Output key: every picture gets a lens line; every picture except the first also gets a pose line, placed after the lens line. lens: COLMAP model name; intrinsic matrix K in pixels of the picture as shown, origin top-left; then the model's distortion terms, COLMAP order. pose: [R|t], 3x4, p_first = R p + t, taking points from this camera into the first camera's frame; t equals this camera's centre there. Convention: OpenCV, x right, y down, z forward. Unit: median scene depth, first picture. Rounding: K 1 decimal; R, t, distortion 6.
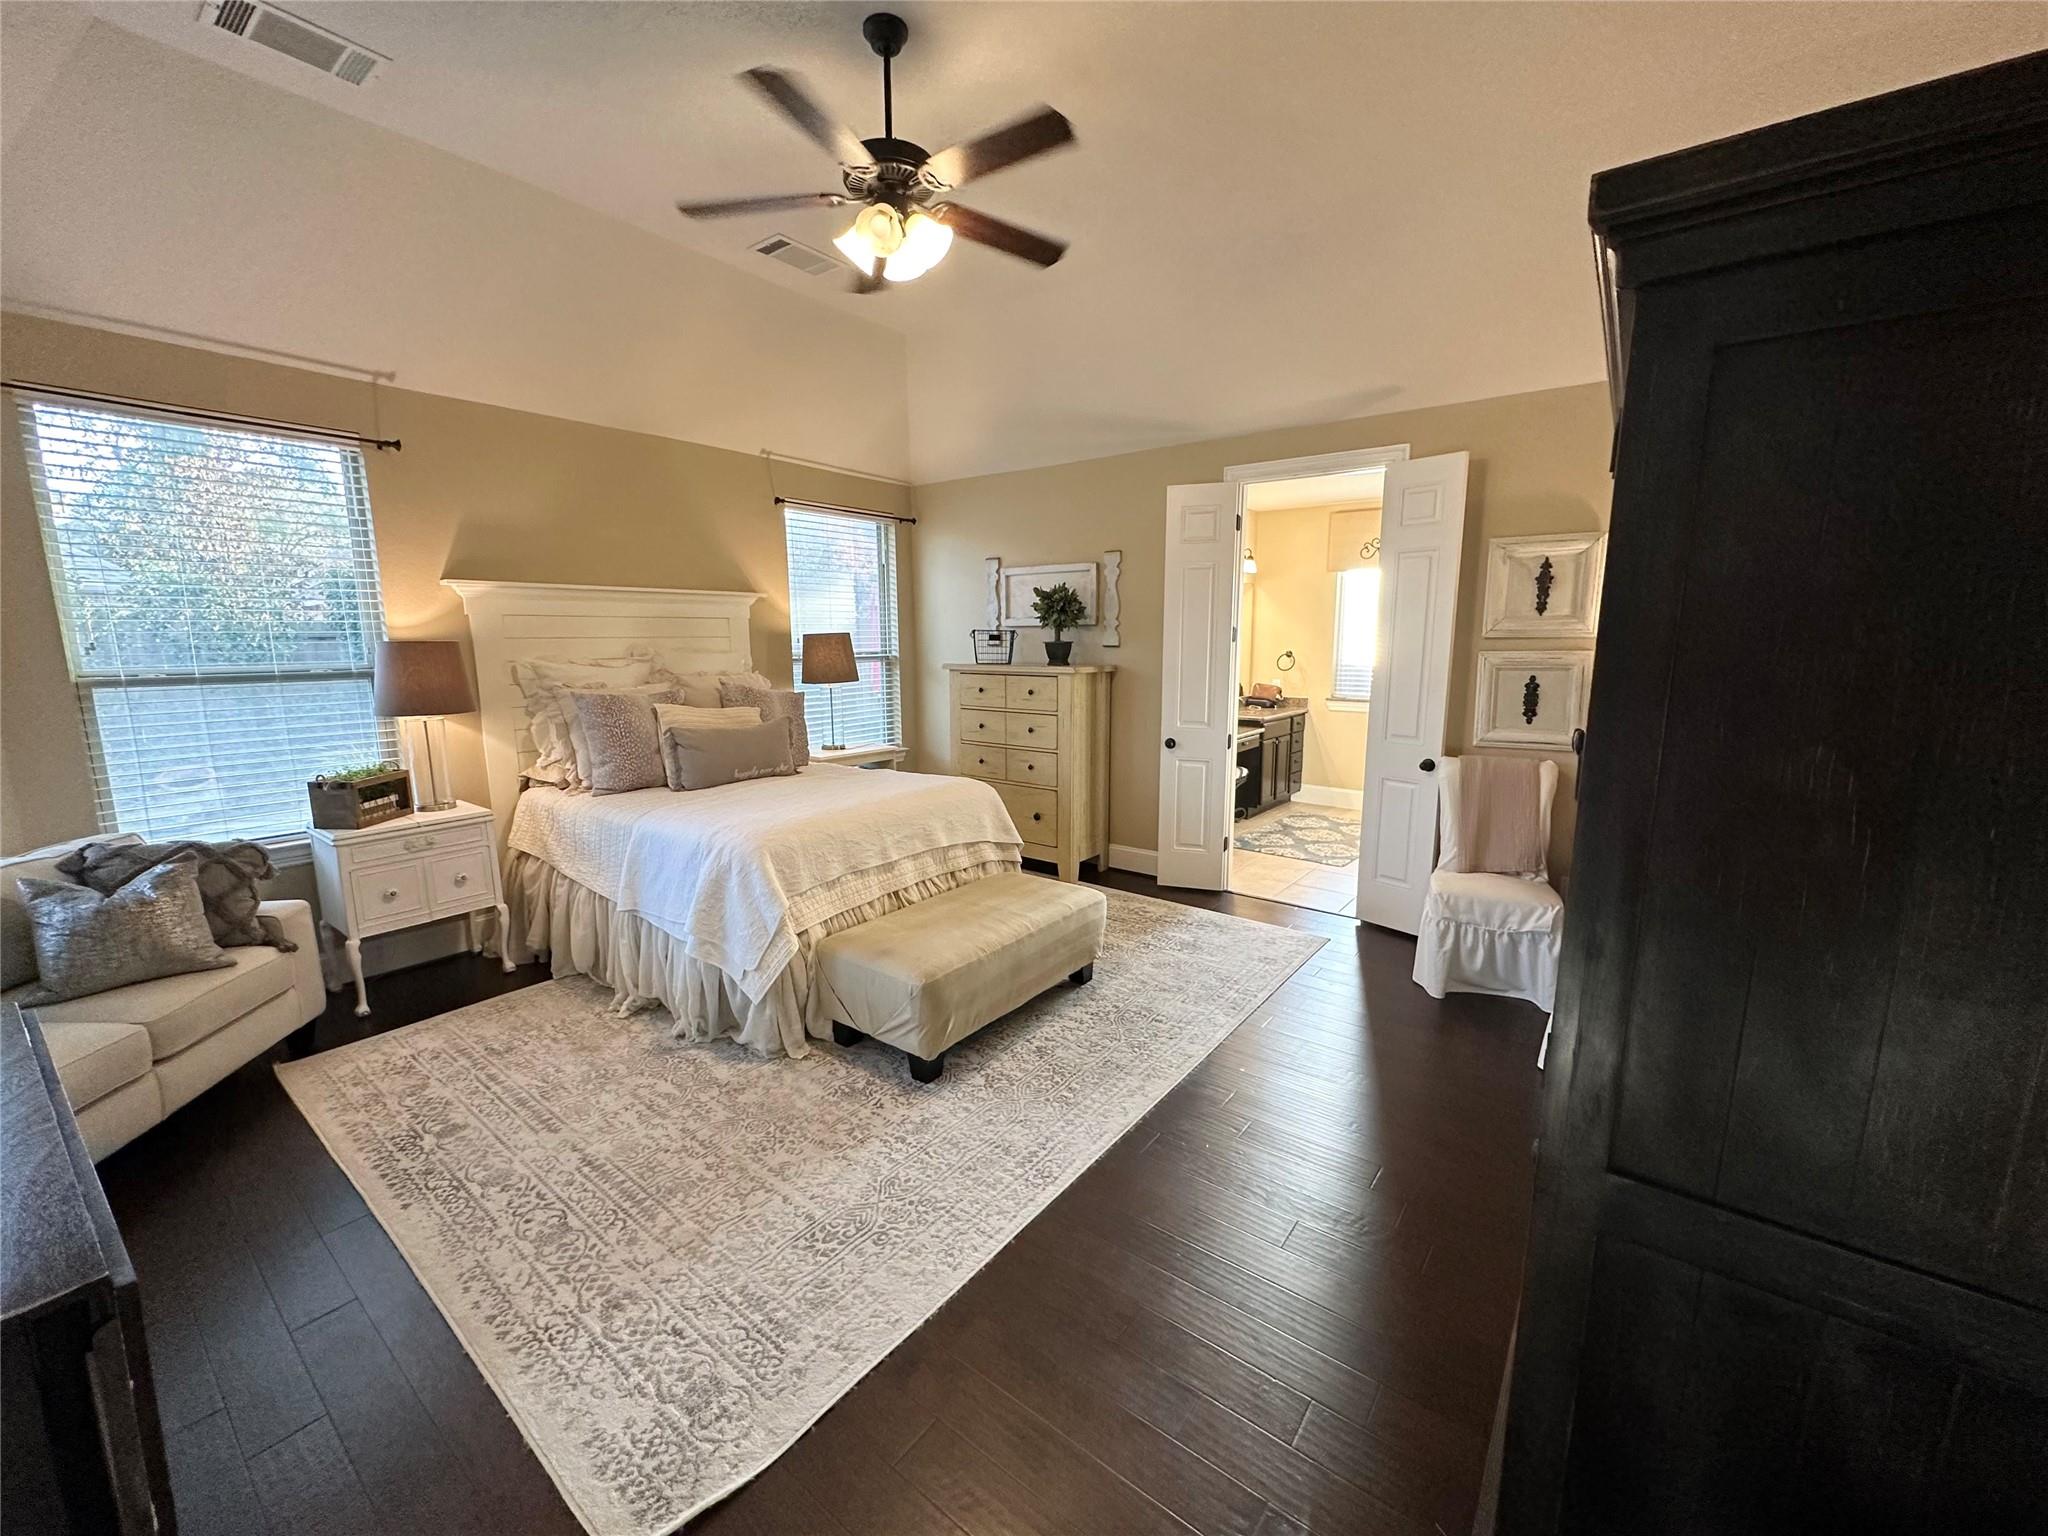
lens RADIAL K [[812.7, 0, 1024.0], [0, 812.7, 768.0], [0, 0, 1]] dist [-0.000501, -0.000015]
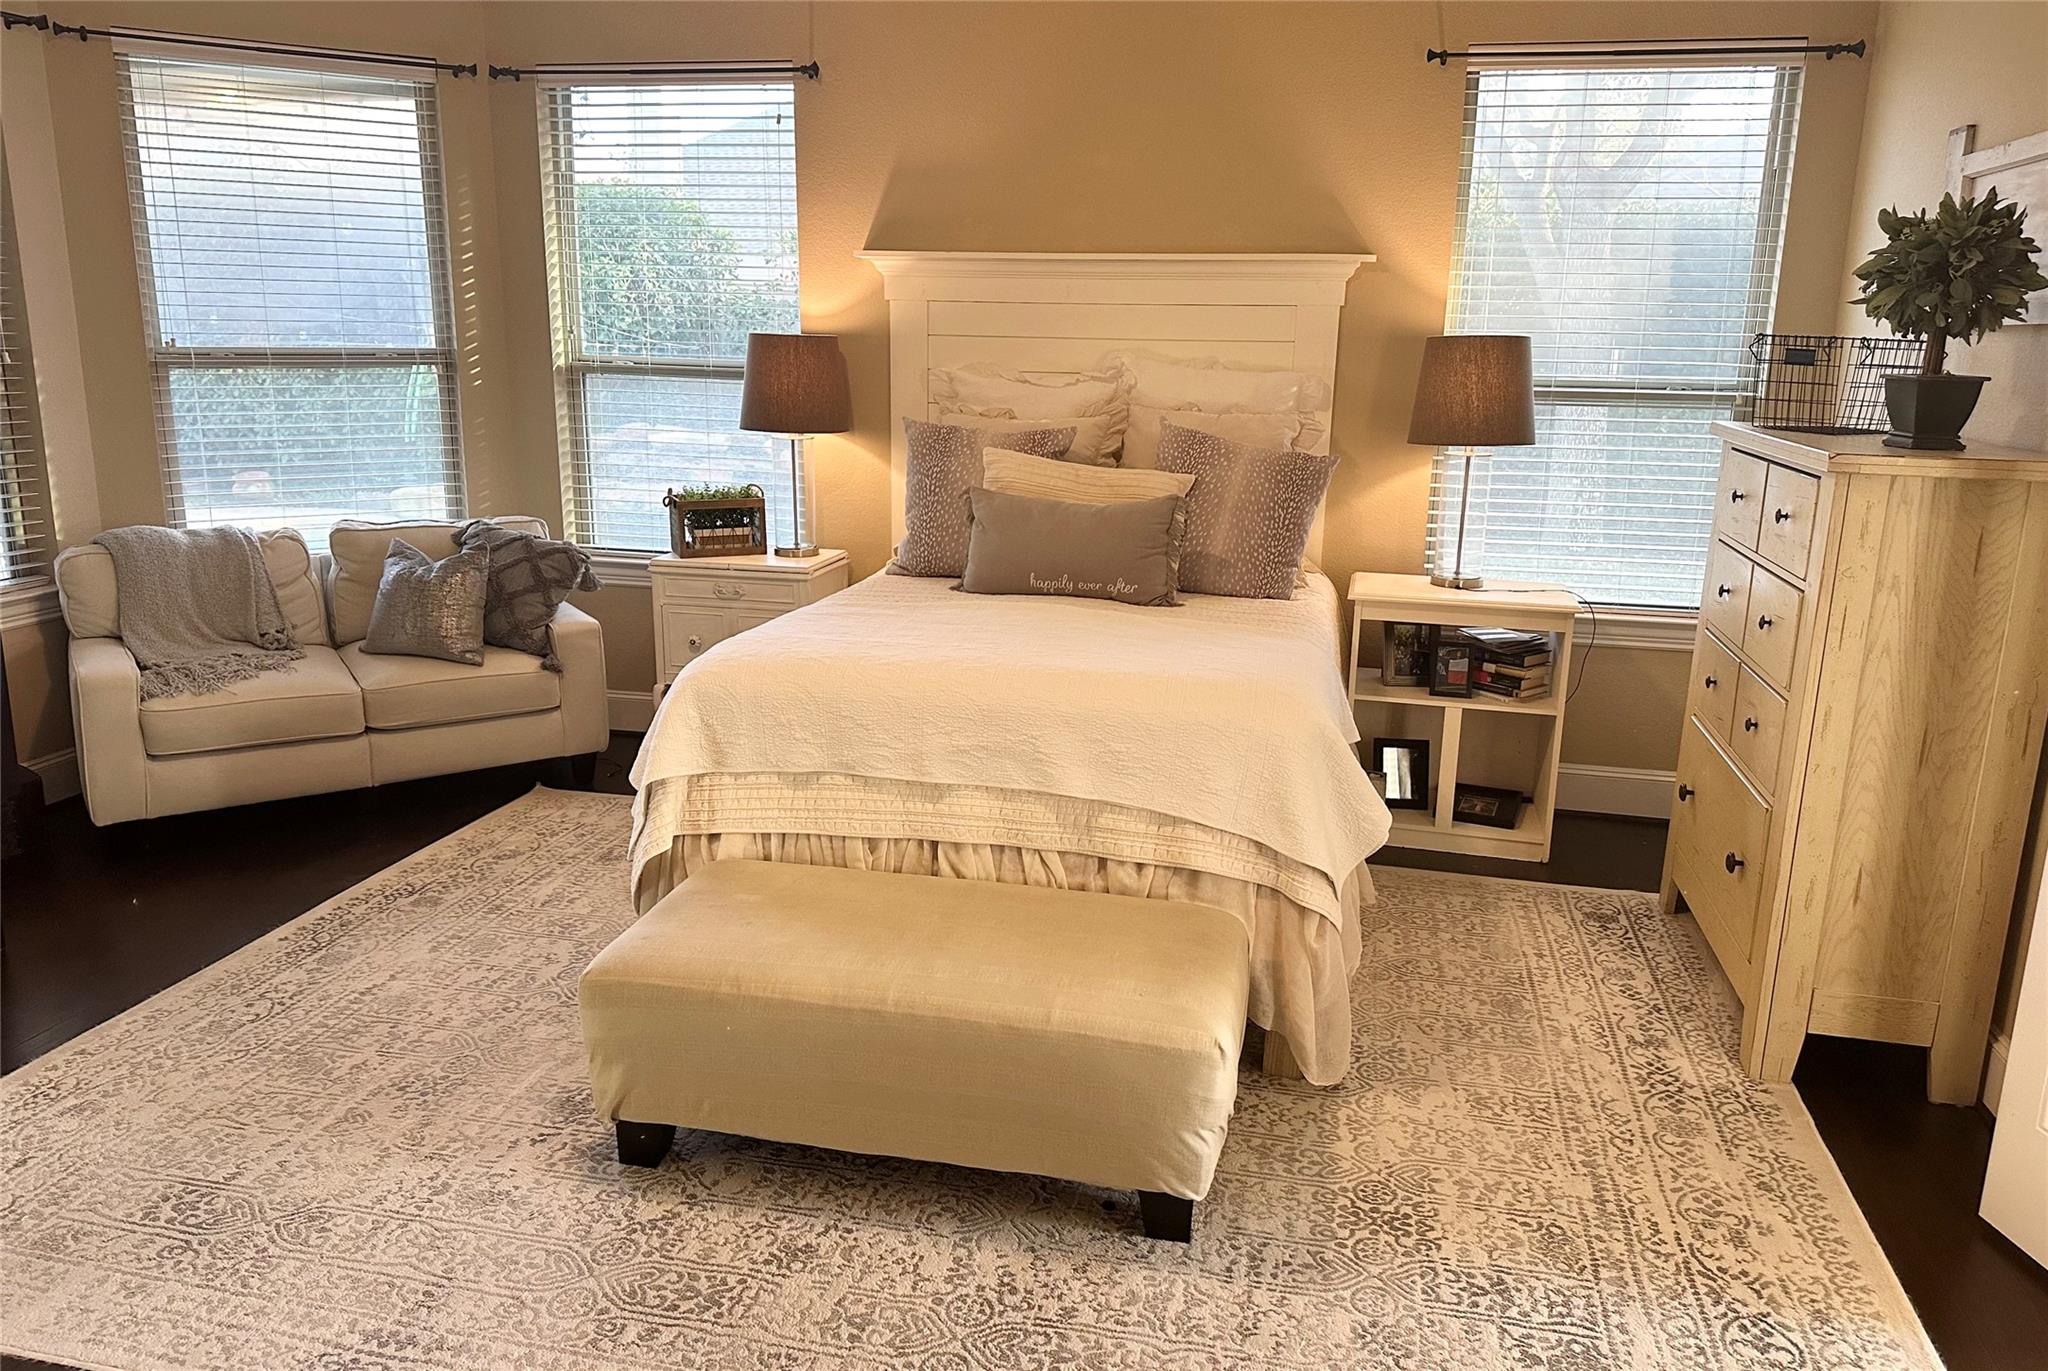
lens RADIAL K [[1416.3, 0, 1024.3], [0, 1416.3, 655.3], [0, 0, 1]] dist [0.164540, -0.249870]
pose [[0.420299, 0.214969, -0.881554, 0.587729], [-0.166064, 0.973346, 0.158178, -0.107178], [0.892060, 0.079912, 0.444795, 0.588887]]
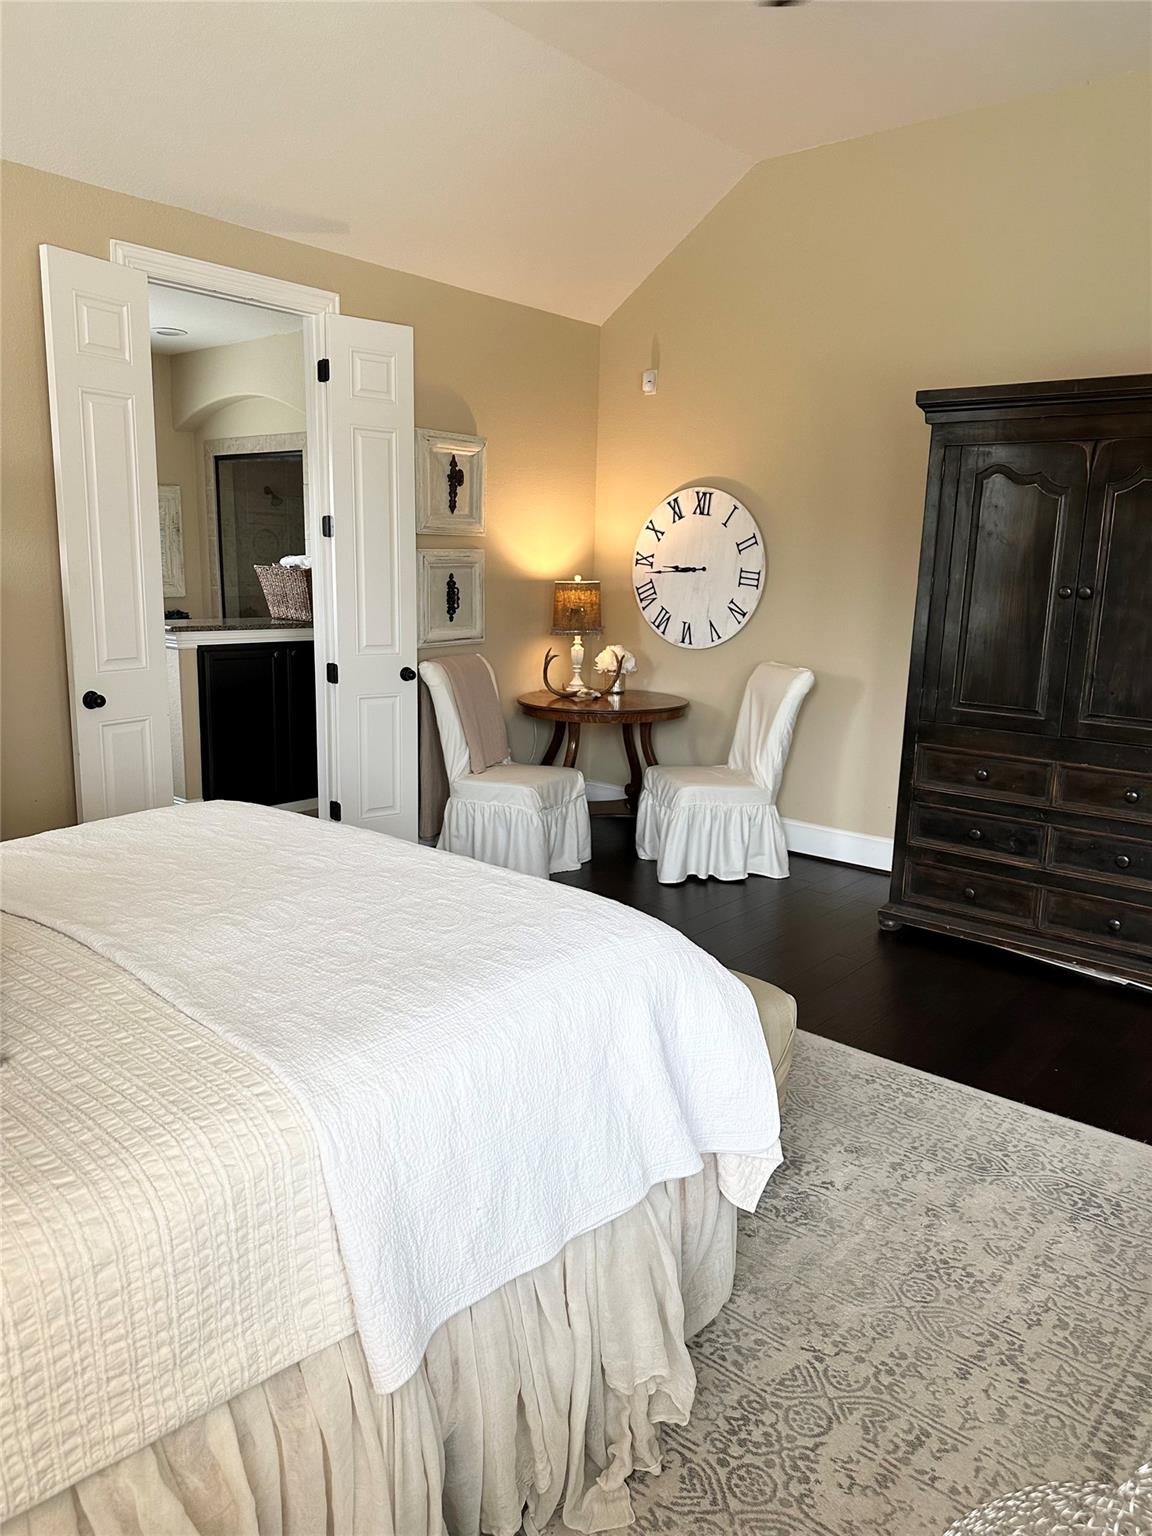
lens RADIAL K [[1080.5, 0, 576.0], [0, 1080.5, 768.0], [0, 0, 1]] dist [-0.004612, -0.005123]
pose [[0.046375, -0.182546, 0.982103, -0.748384], [0.134276, 0.975377, 0.174956, -0.093244], [-0.989858, 0.123759, 0.069745, 0.795619]]
